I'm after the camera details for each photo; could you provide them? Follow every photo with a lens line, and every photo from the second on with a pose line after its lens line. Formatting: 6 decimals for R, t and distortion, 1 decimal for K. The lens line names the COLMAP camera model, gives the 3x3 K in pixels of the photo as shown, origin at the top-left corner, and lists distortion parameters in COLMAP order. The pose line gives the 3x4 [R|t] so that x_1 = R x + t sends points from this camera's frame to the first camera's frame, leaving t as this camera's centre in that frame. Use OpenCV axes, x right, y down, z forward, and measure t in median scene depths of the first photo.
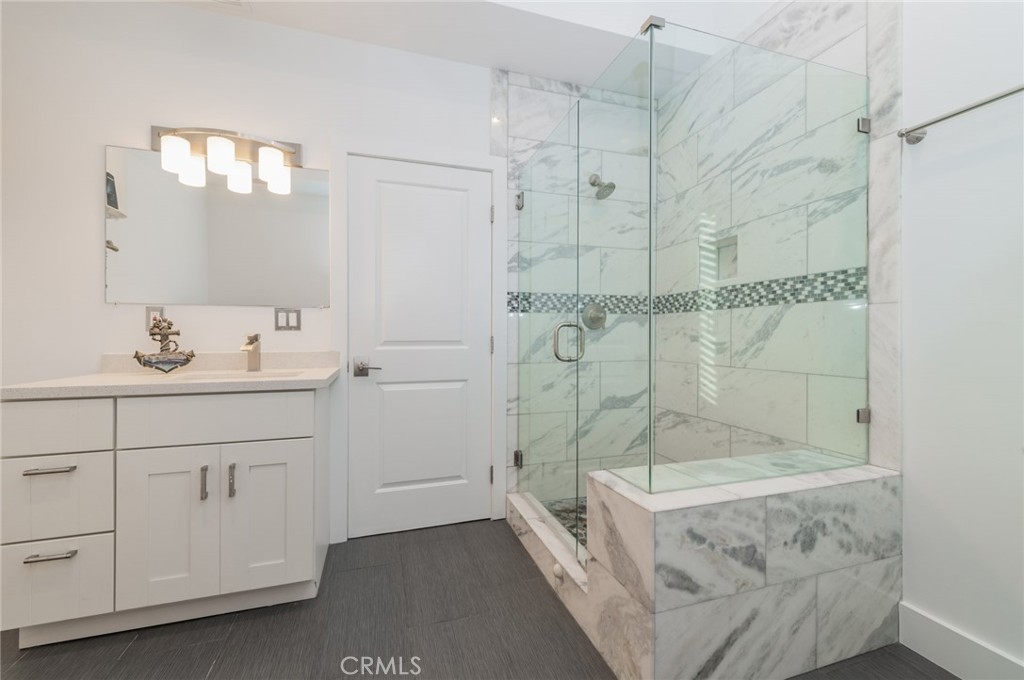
lens RADIAL K [[405.4, 0, 510.8], [0, 405.4, 343.6], [0, 0, 1]] dist [0.012015, -0.001466]
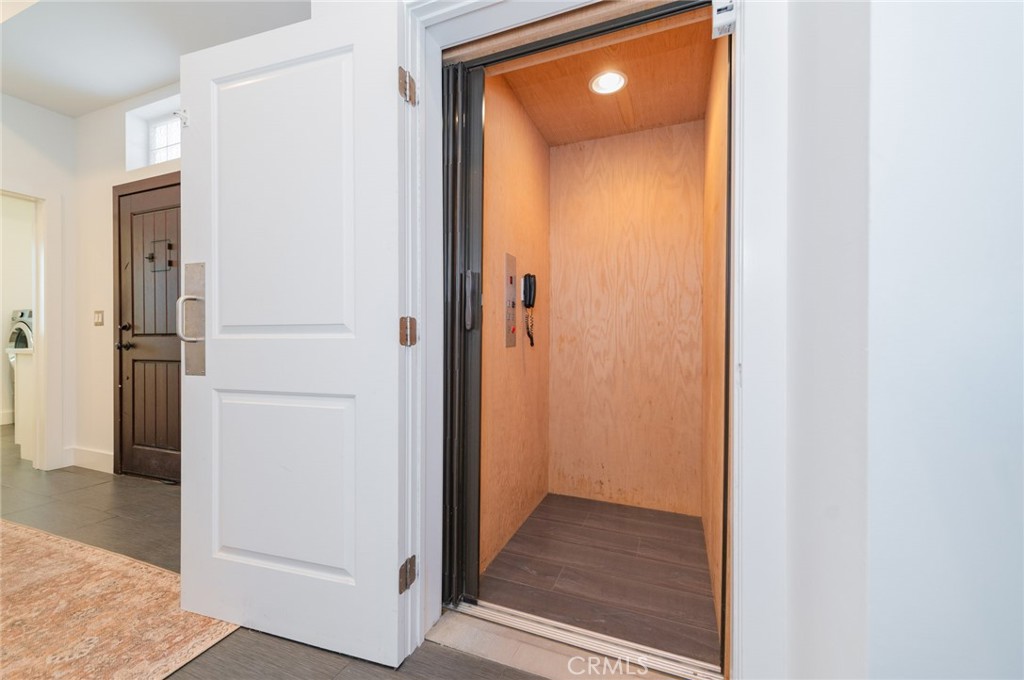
lens RADIAL K [[405.4, 0, 509.0], [0, 405.4, 340.1], [0, 0, 1]] dist [0.012015, -0.001466]
pose [[0.752991, 0.005303, -0.658010, 0.408626], [-0.001355, 0.999978, 0.006509, 0.010102], [0.658030, -0.004010, 0.752981, 0.730995]]
